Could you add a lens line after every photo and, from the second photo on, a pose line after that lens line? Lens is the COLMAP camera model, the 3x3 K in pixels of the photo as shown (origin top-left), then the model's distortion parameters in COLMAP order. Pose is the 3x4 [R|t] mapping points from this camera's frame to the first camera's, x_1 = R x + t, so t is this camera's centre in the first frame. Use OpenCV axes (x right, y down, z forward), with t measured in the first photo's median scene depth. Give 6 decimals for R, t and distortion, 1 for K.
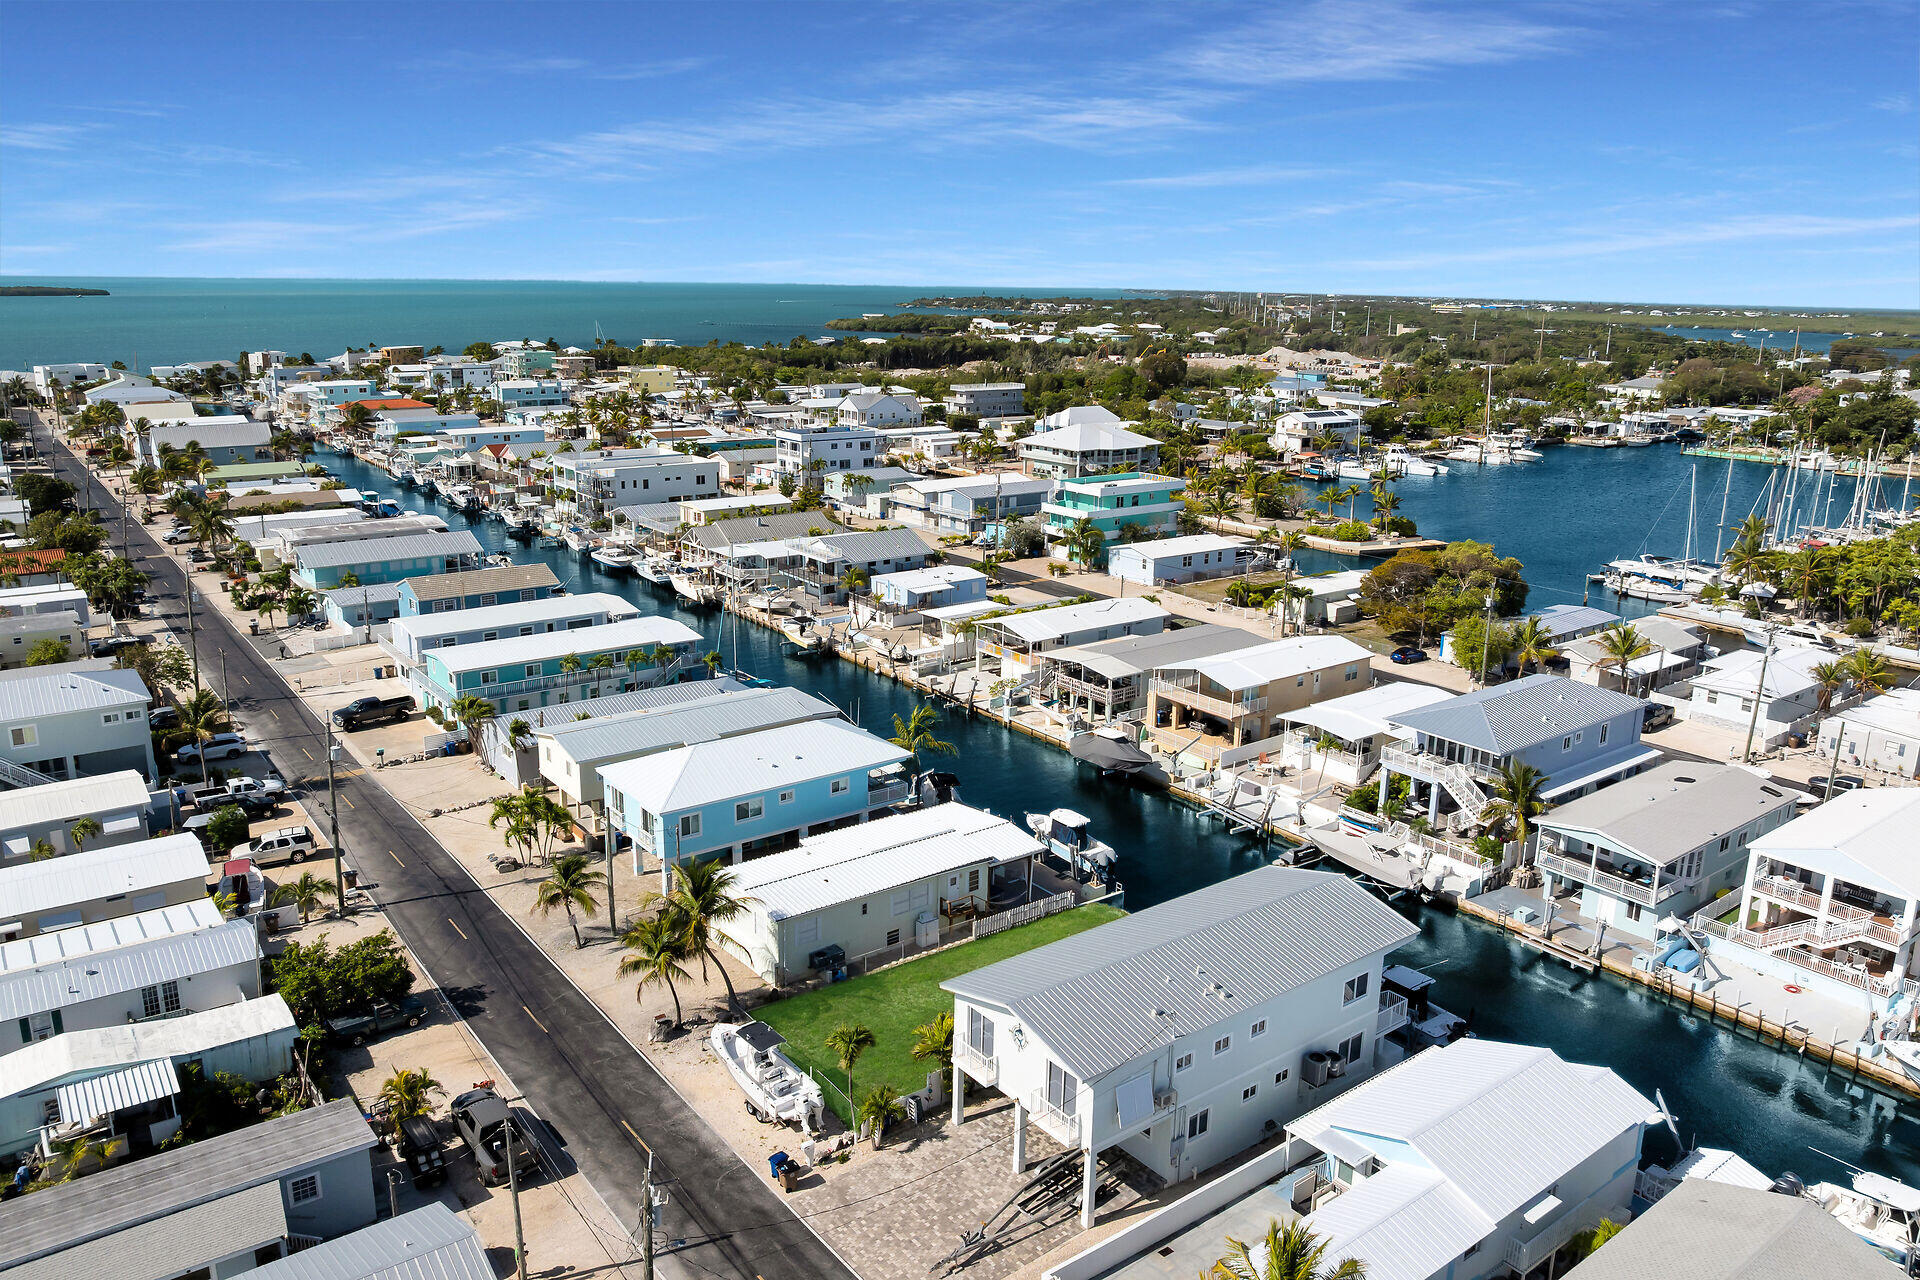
lens RADIAL K [[1384.7, 0, 960.0], [0, 1384.7, 640.0], [0, 0, 1]] dist [-0.031566, -0.000286]
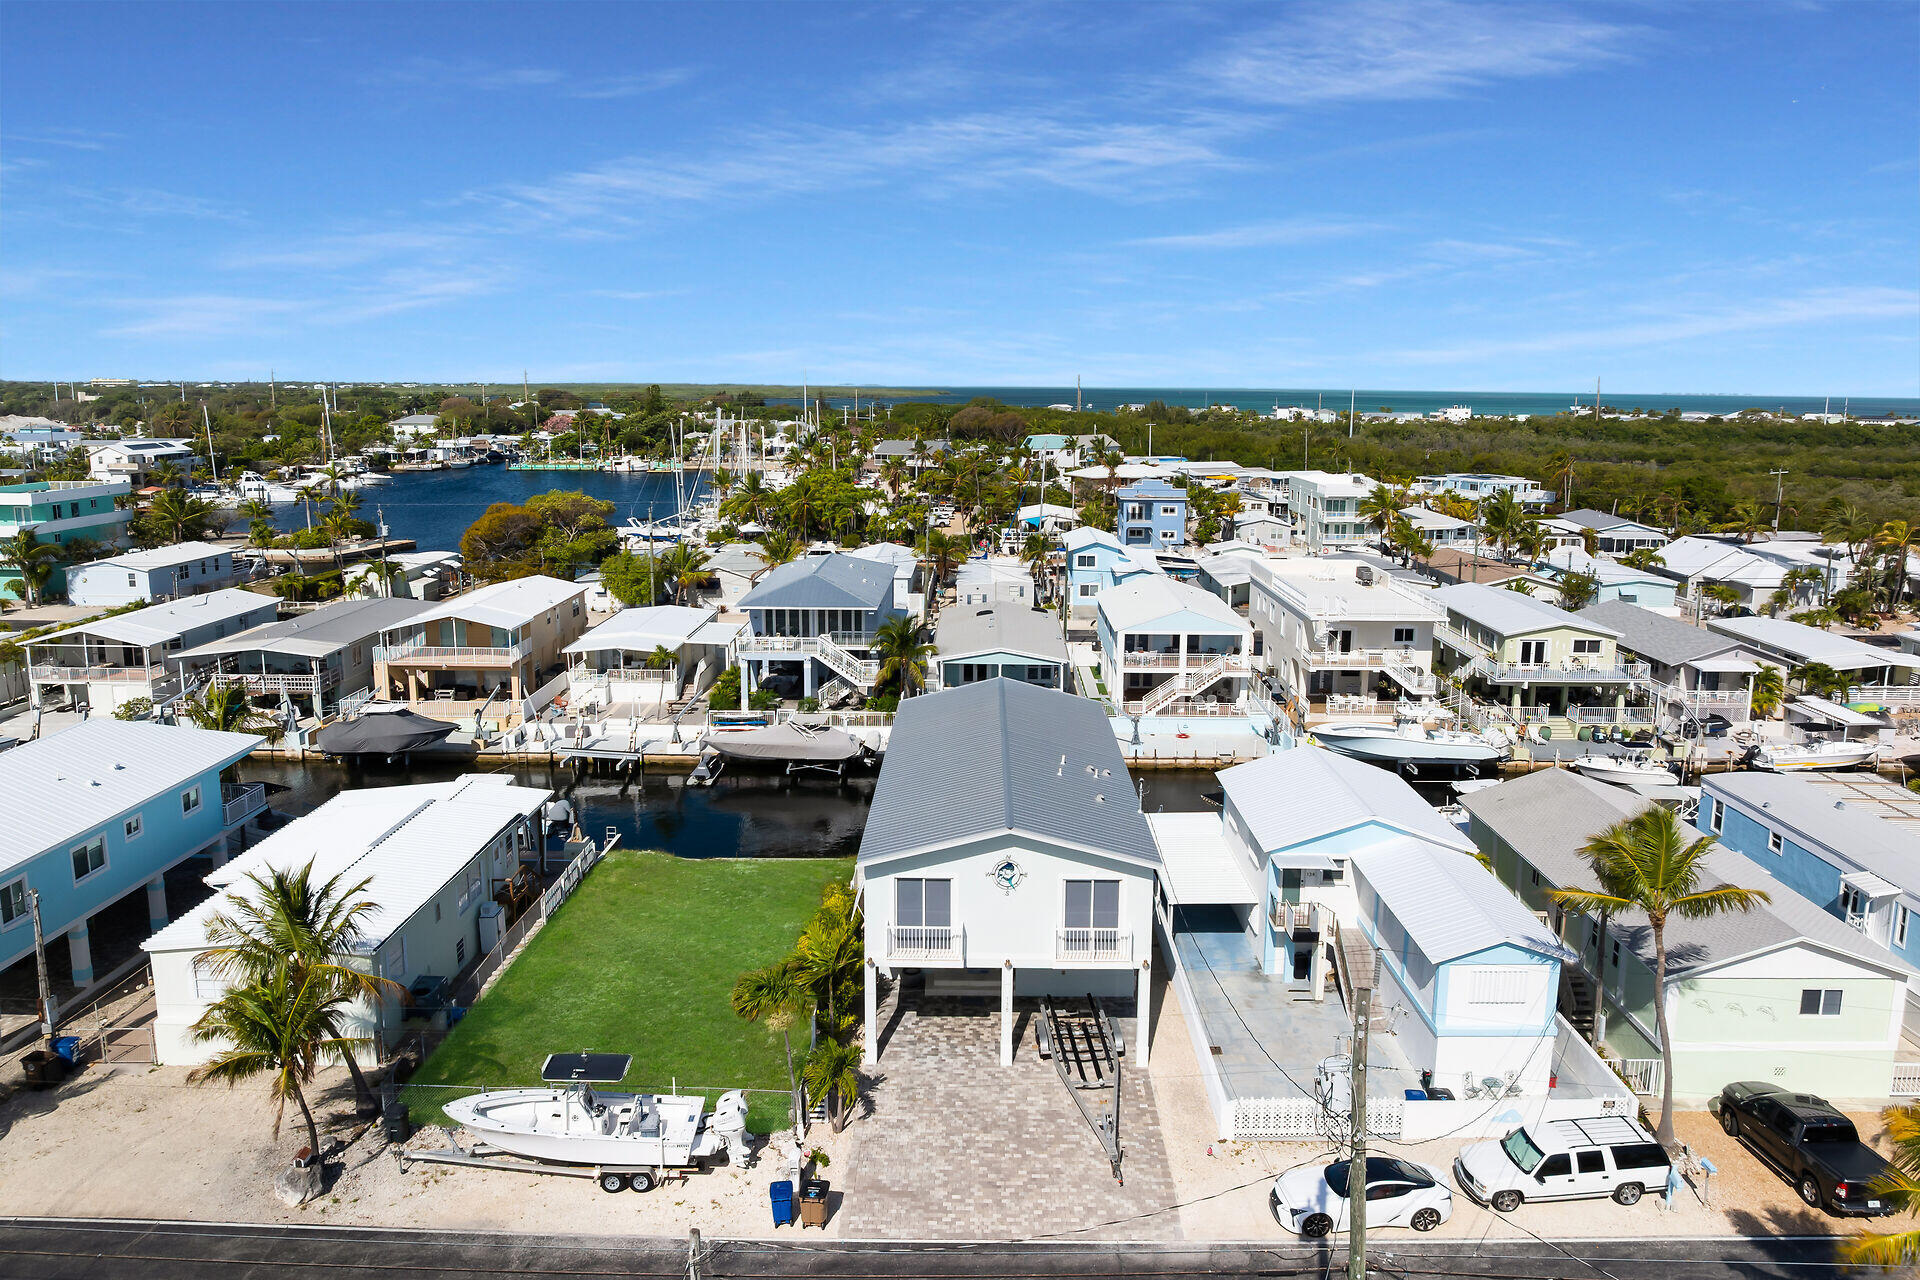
lens RADIAL K [[1384.7, 0, 960.0], [0, 1384.7, 640.0], [0, 0, 1]] dist [-0.031566, -0.000286]
pose [[0.616660, -0.153498, 0.772119, -0.195455], [0.199108, 0.979328, 0.035672, 0.047217], [-0.761634, 0.131738, 0.634476, 0.190661]]
